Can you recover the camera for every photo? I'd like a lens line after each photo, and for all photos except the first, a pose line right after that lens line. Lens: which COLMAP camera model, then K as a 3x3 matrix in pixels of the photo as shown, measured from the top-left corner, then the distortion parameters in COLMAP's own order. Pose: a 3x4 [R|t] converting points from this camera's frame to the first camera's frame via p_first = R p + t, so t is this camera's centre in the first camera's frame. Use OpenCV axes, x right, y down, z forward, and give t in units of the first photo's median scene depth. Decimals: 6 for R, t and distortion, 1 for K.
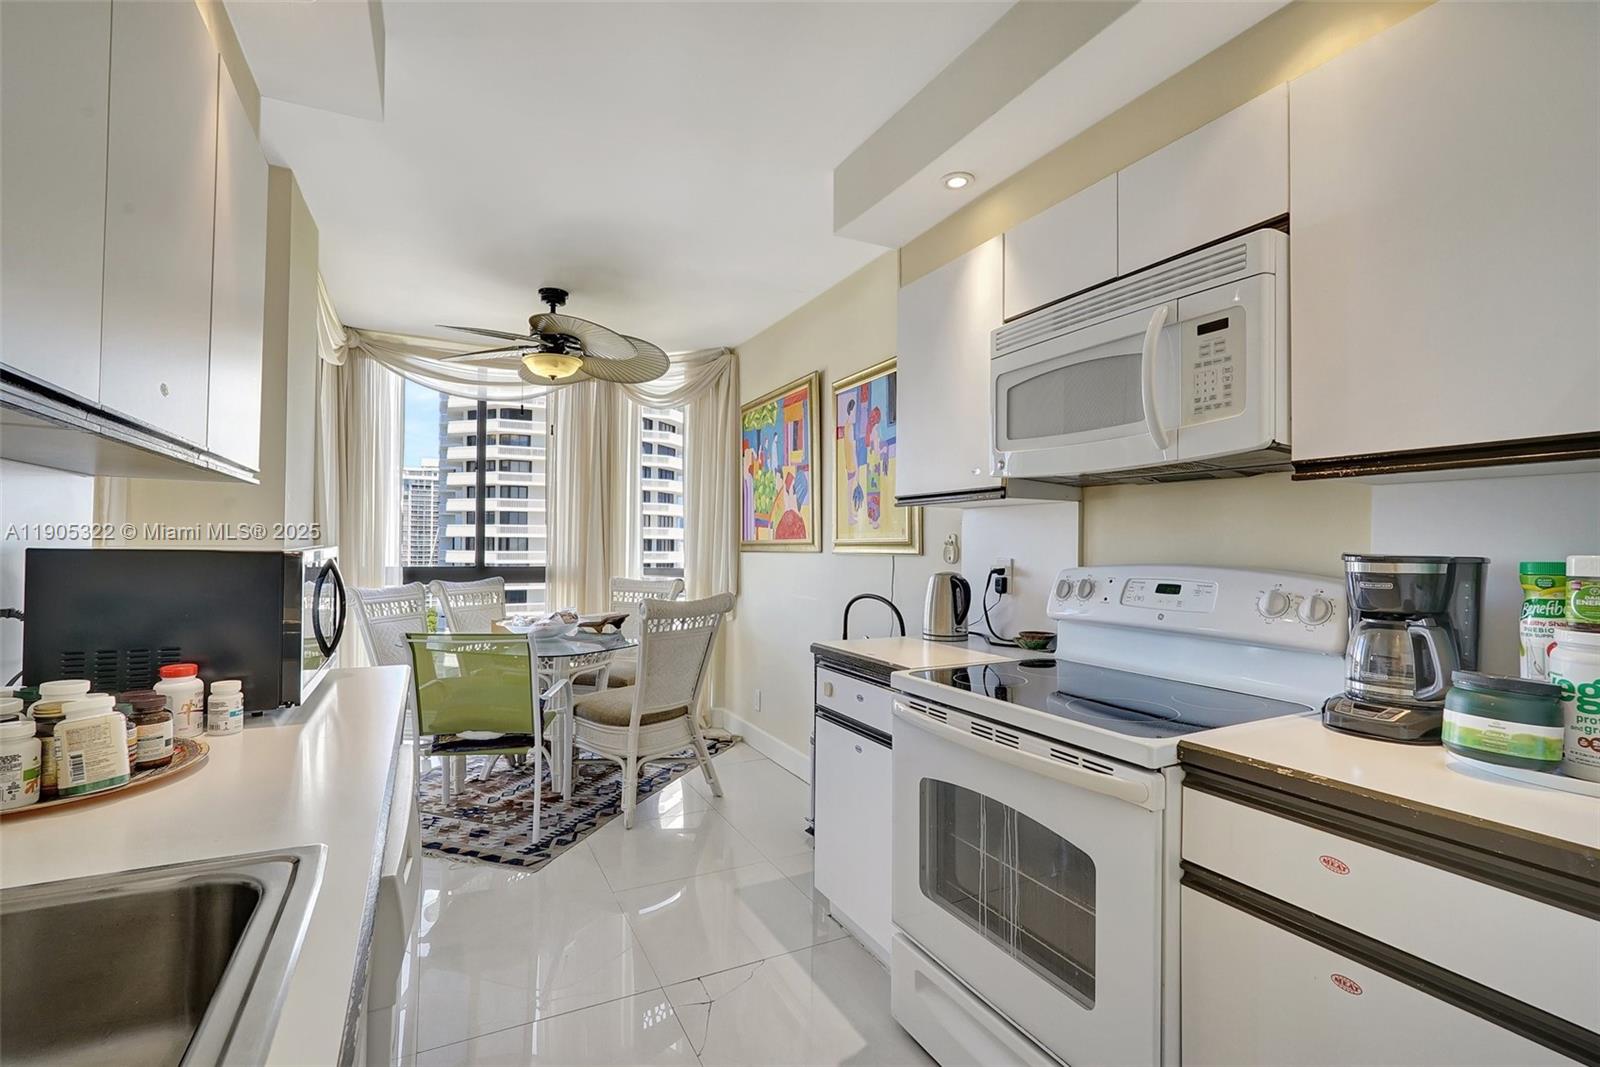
lens RADIAL K [[711.8, 0, 786.4], [0, 711.8, 530.5], [0, 0, 1]] dist [-0.016580, 0.007091]
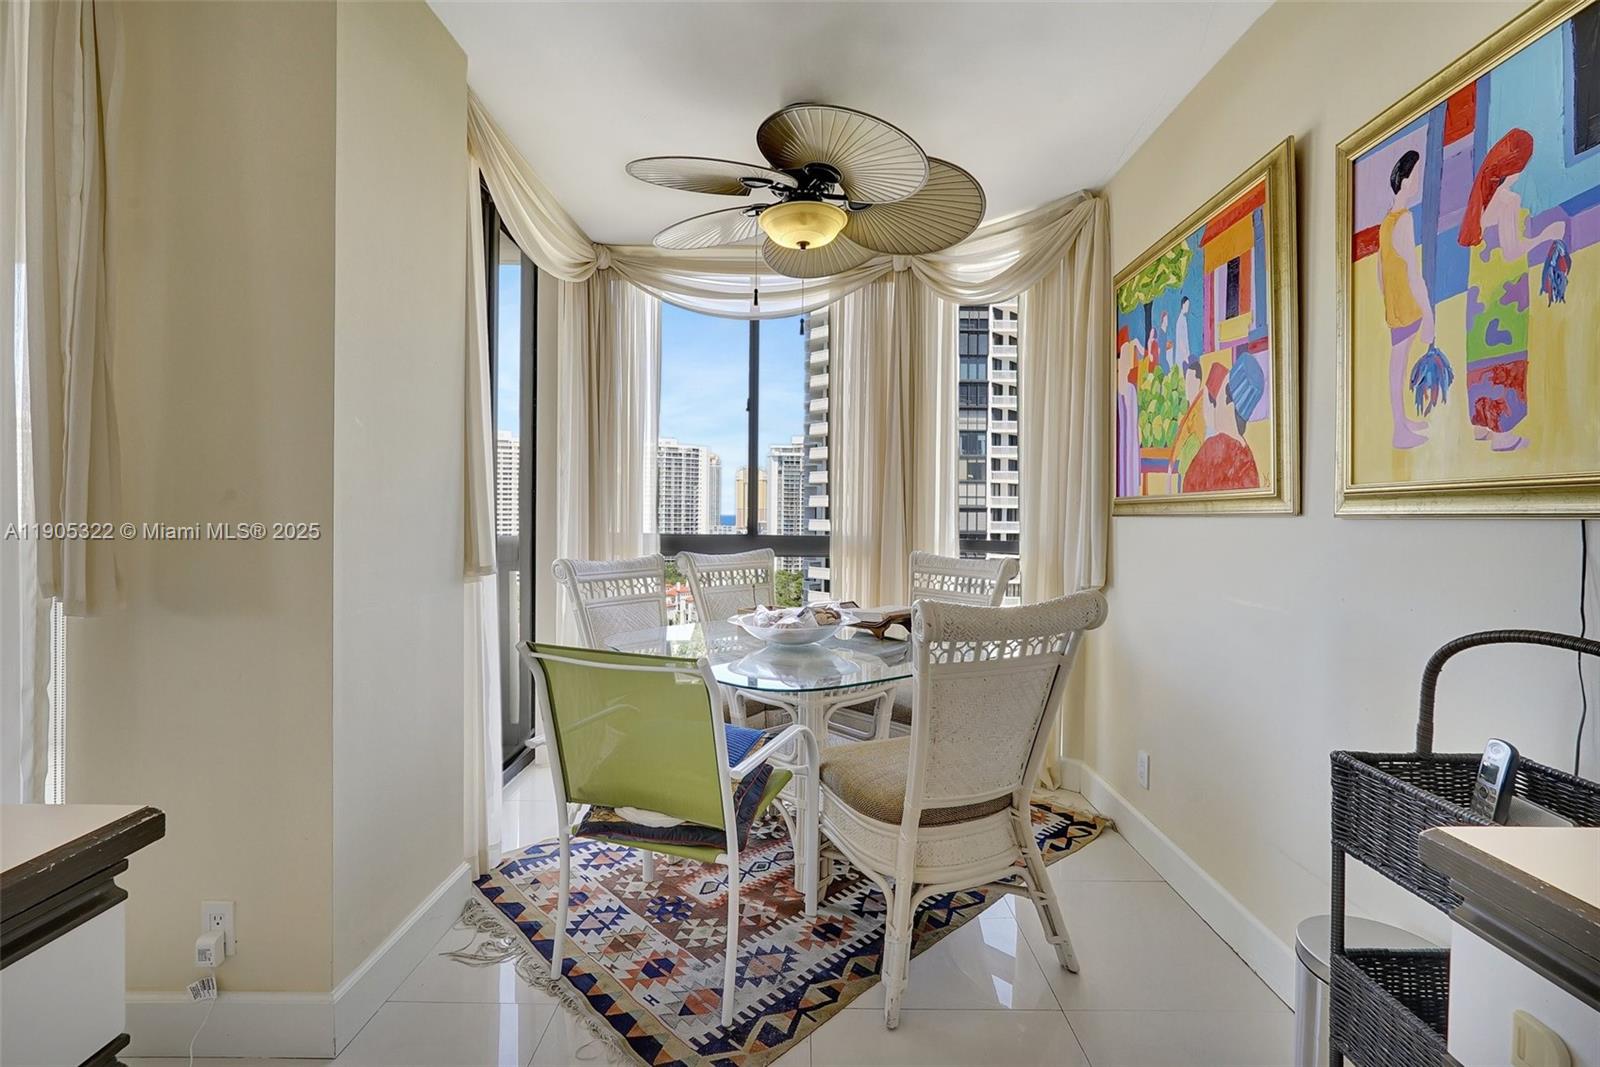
lens RADIAL K [[714.2, 0, 808.1], [0, 714.2, 521.2], [0, 0, 1]] dist [-0.013591, 0.008257]
pose [[0.898826, 0.005349, -0.438272, -0.043947], [0.007401, 0.999598, 0.027378, 0.021952], [0.438242, -0.027852, 0.898425, 0.478292]]
